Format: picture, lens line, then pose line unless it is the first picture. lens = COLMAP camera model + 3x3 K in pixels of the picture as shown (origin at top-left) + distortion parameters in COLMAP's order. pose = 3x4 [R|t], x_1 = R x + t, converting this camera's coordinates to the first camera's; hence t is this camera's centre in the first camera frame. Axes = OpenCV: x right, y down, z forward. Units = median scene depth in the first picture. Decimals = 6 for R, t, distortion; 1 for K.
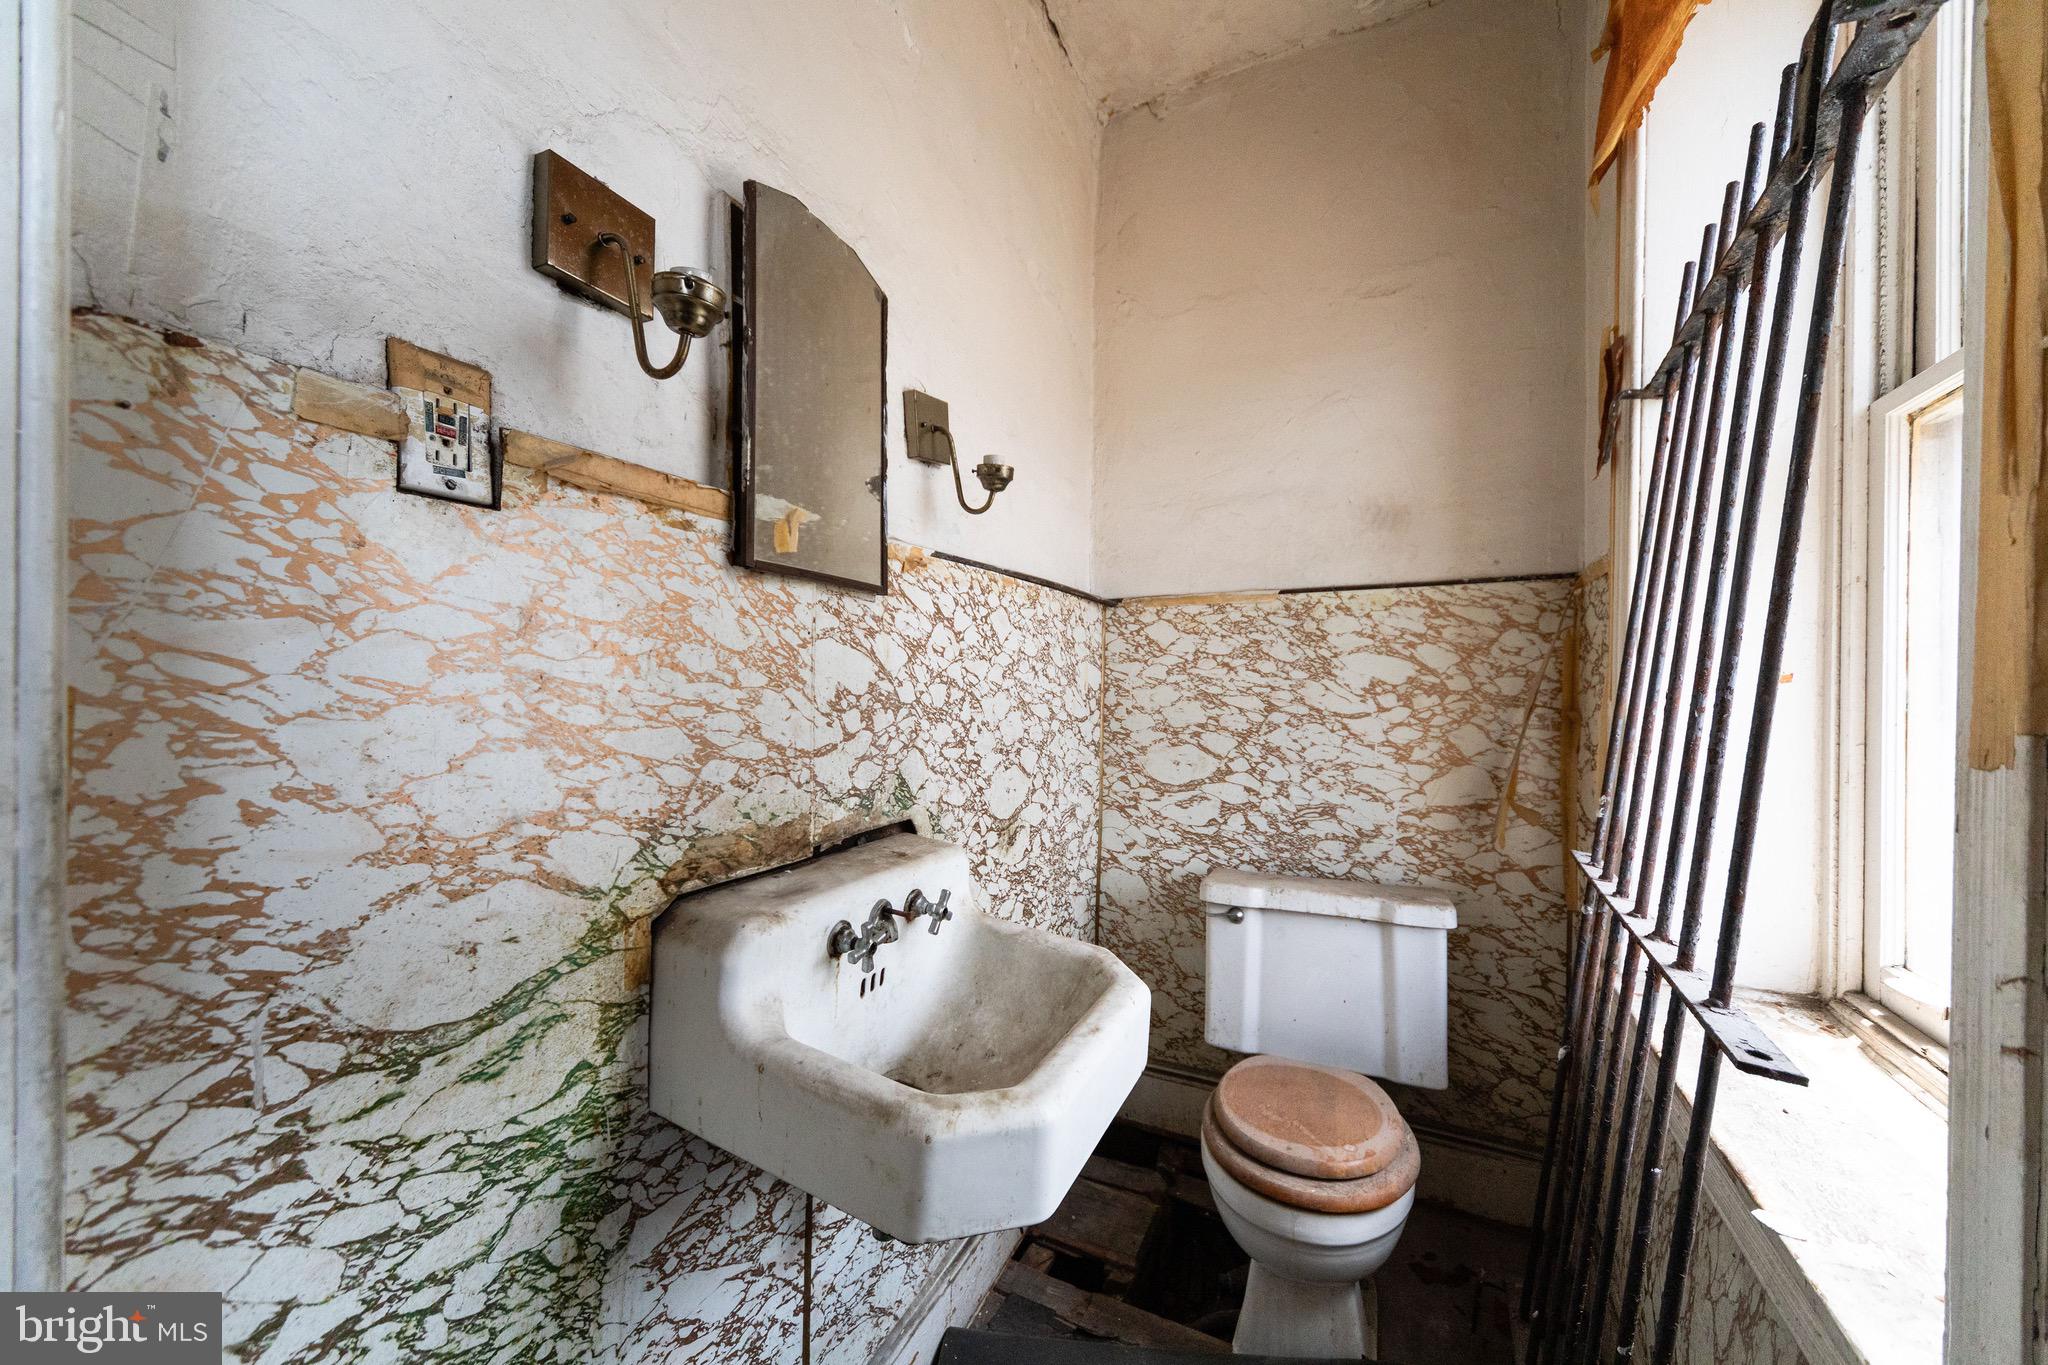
lens RADIAL K [[759.1, 0, 1026.5], [0, 759.1, 692.0], [0, 0, 1]] dist [0.005225, -0.000061]
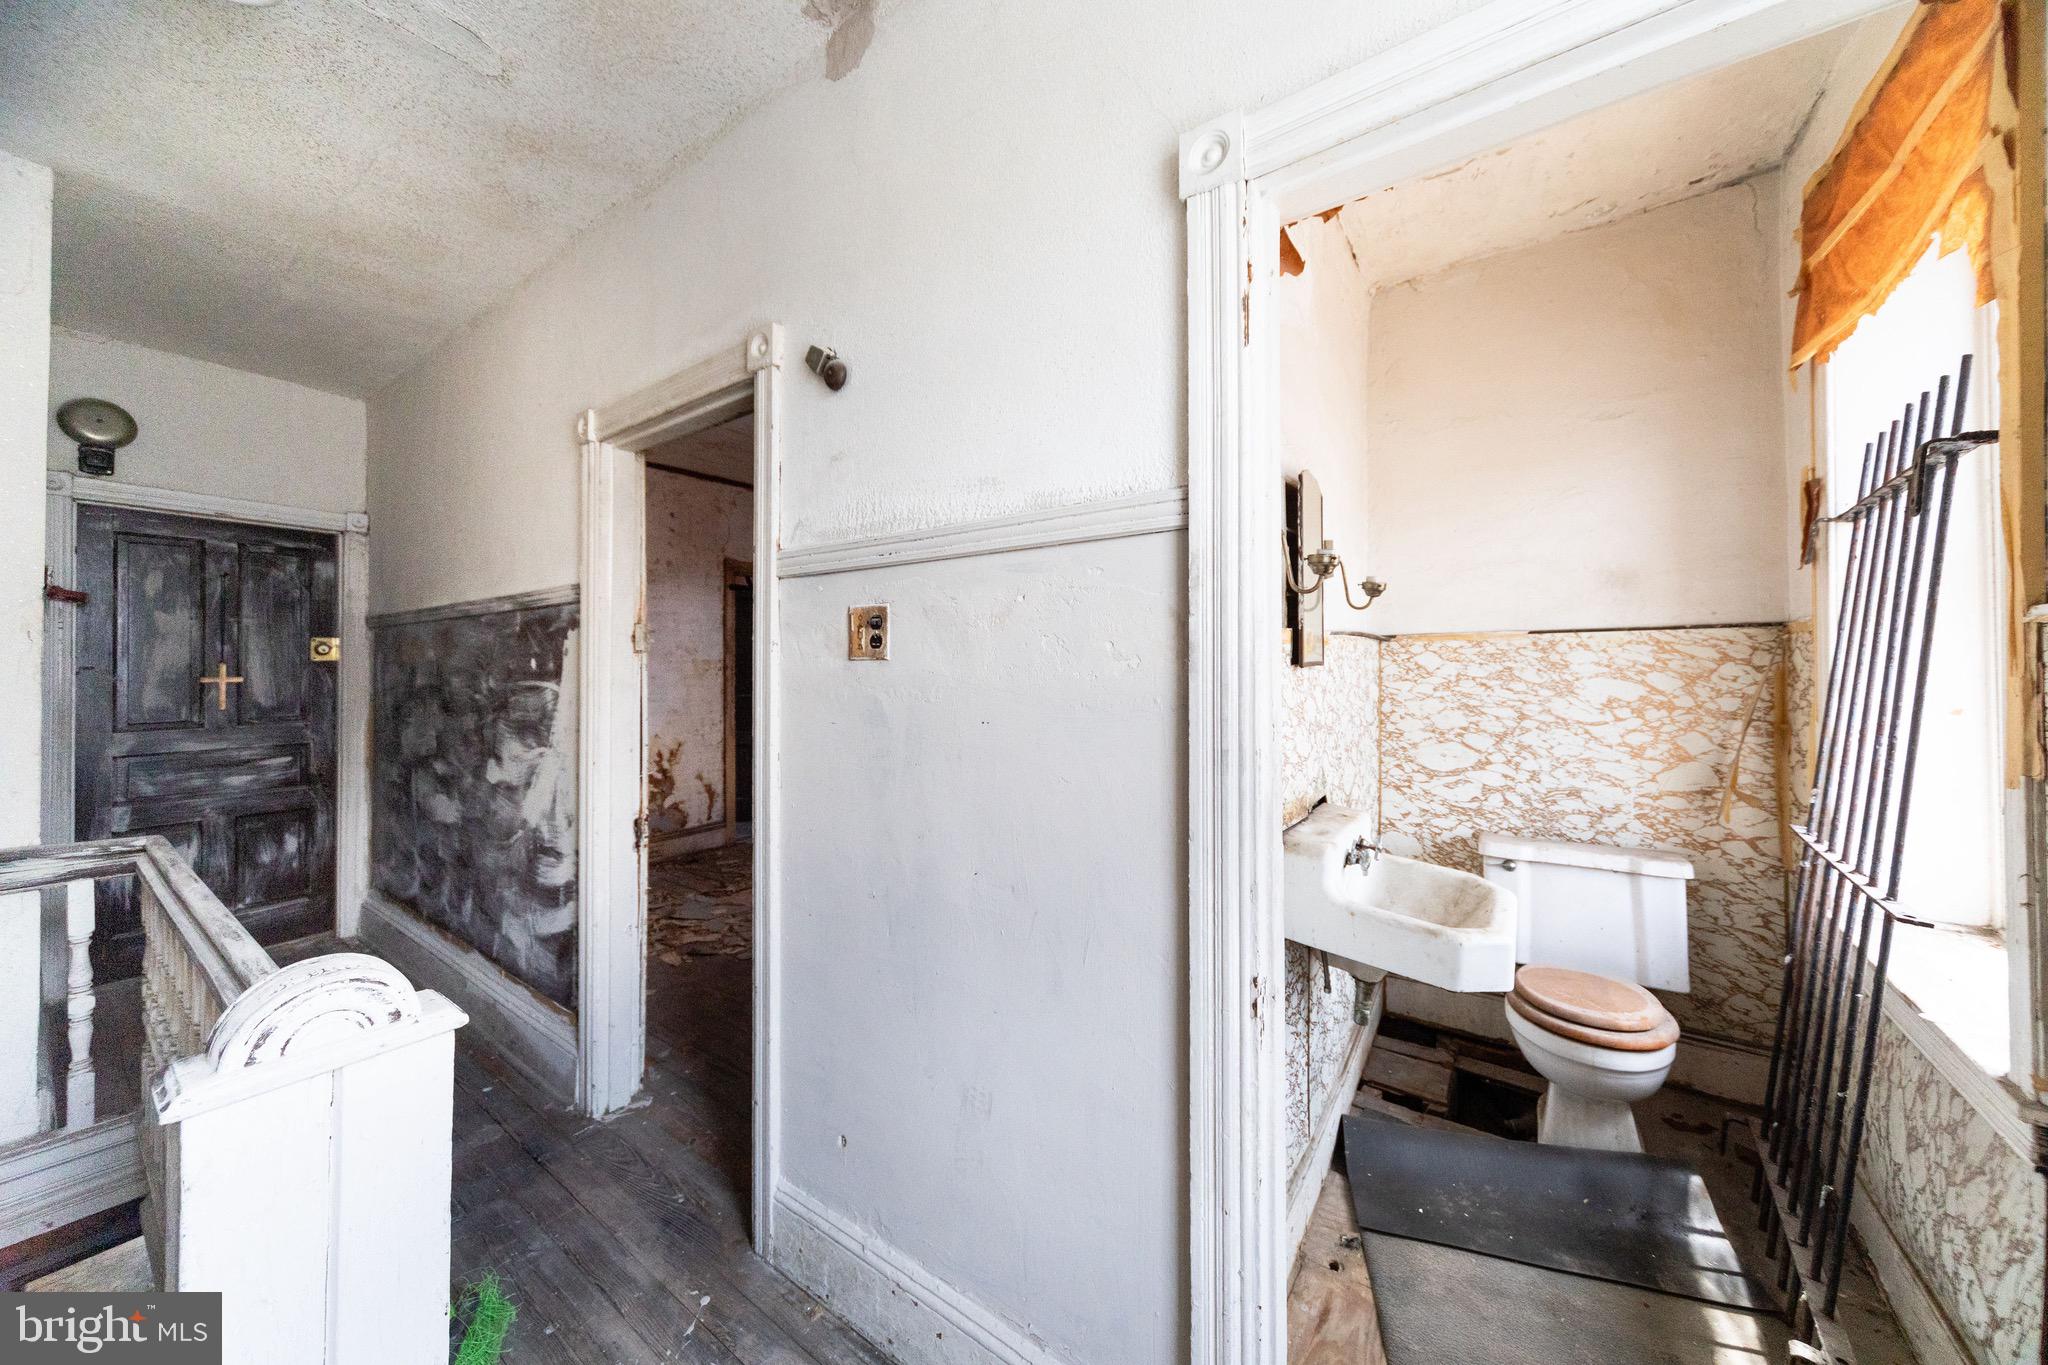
lens RADIAL K [[715.1, 0, 1026.4], [0, 715.1, 655.0], [0, 0, 1]] dist [0.009067, -0.000446]
pose [[0.985330, -0.014590, -0.170033, -0.413134], [0.011470, 0.999748, -0.019320, -0.091781], [0.170272, 0.017087, 0.985249, -0.526653]]
